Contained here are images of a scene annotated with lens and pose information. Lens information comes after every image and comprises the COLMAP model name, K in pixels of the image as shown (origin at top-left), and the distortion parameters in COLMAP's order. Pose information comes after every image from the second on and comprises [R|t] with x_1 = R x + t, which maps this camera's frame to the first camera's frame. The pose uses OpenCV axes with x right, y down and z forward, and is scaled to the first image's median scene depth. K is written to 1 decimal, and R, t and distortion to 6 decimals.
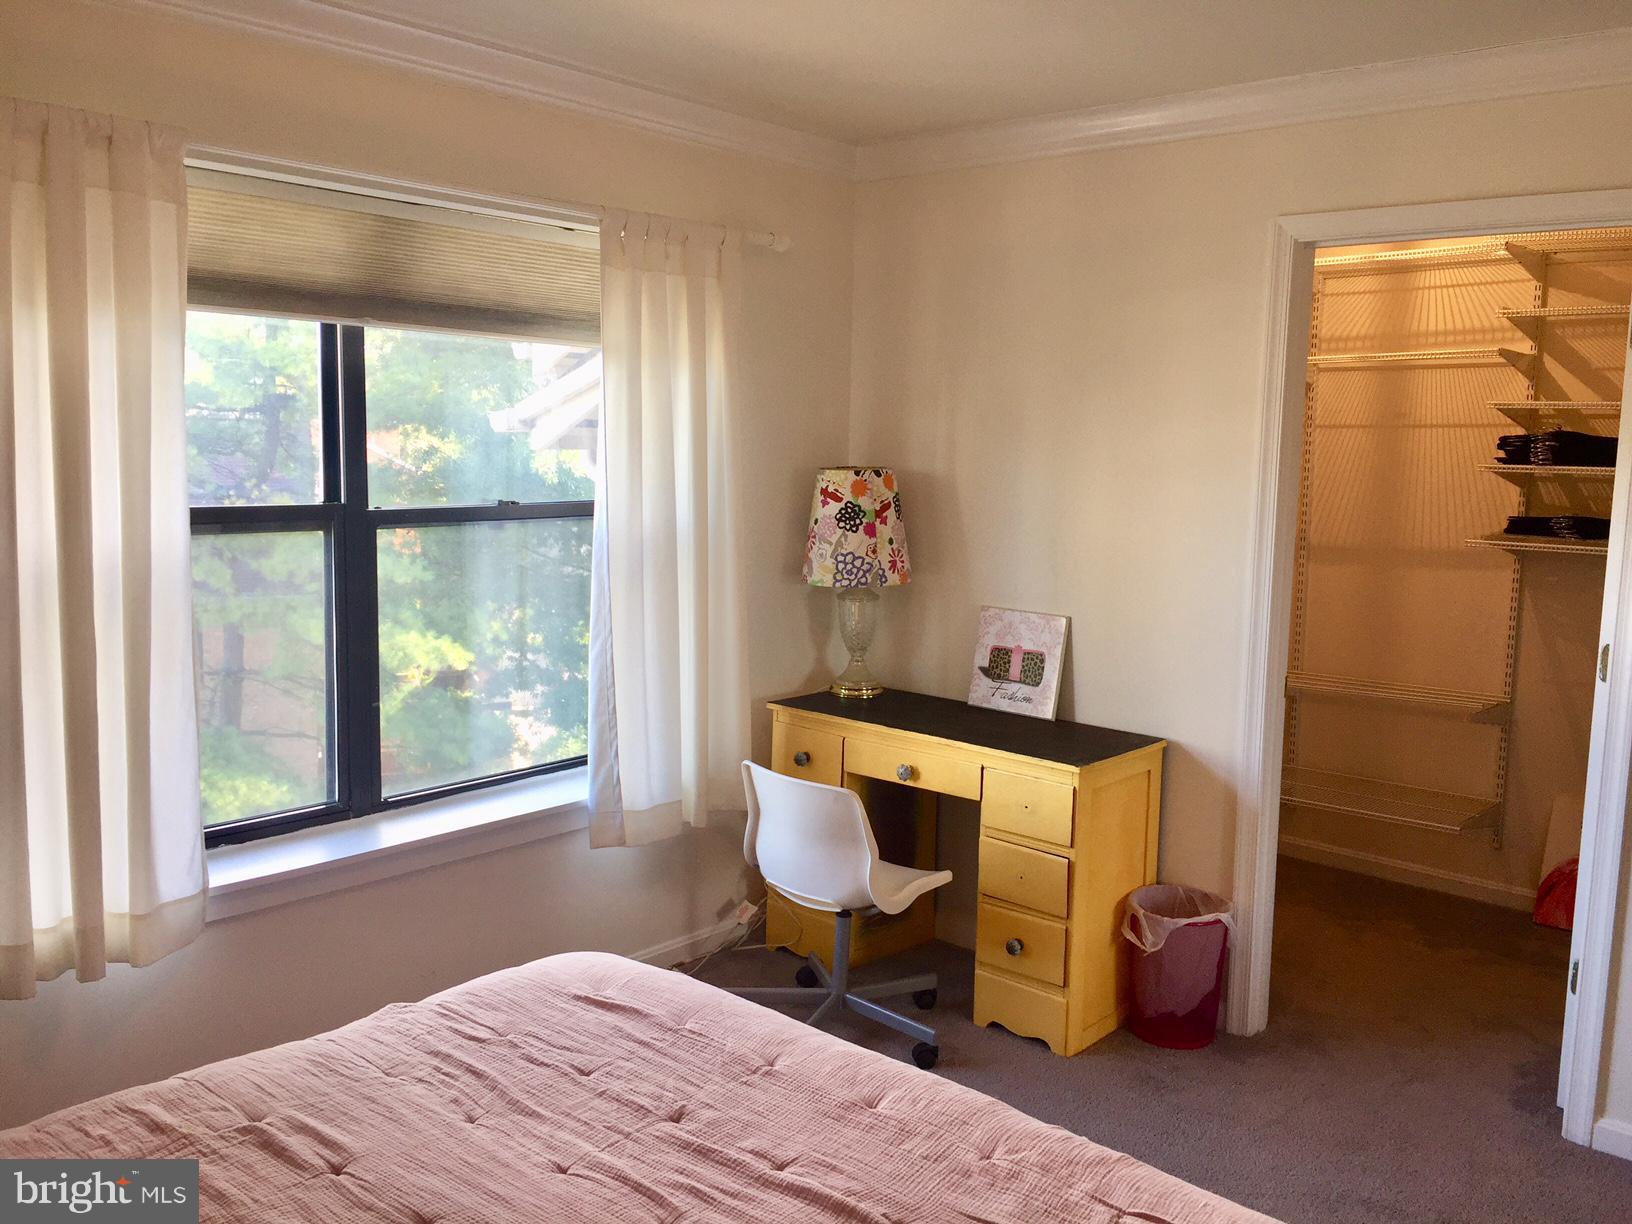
lens RADIAL K [[1407.3, 0, 811.2], [0, 1407.3, 612.2], [0, 0, 1]] dist [0.060160, -0.065374]
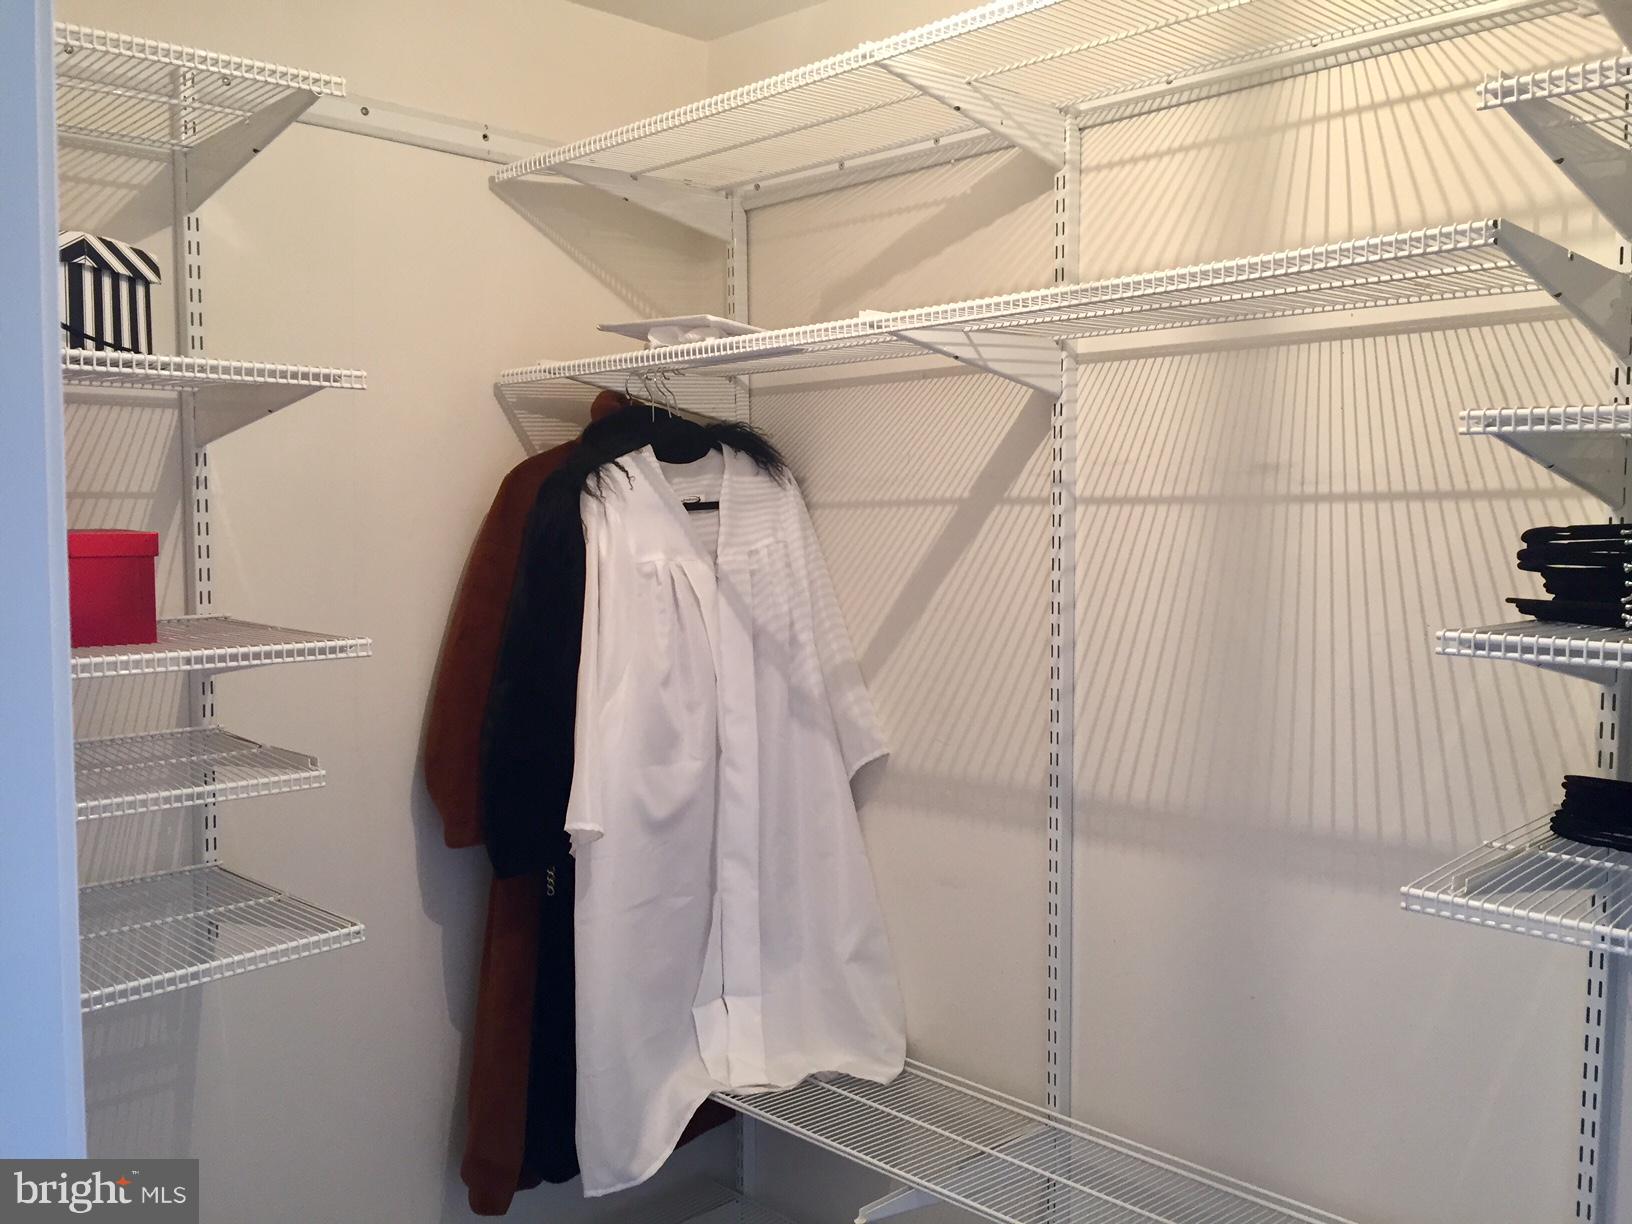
lens RADIAL K [[1407.3, 0, 819.7], [0, 1407.3, 610.6], [0, 0, 1]] dist [0.060160, -0.065374]
pose [[0.998199, -0.004534, -0.059825, 0.359764], [0.001266, 0.998510, -0.054549, -0.091833], [0.059983, 0.054375, 0.996717, 0.703406]]
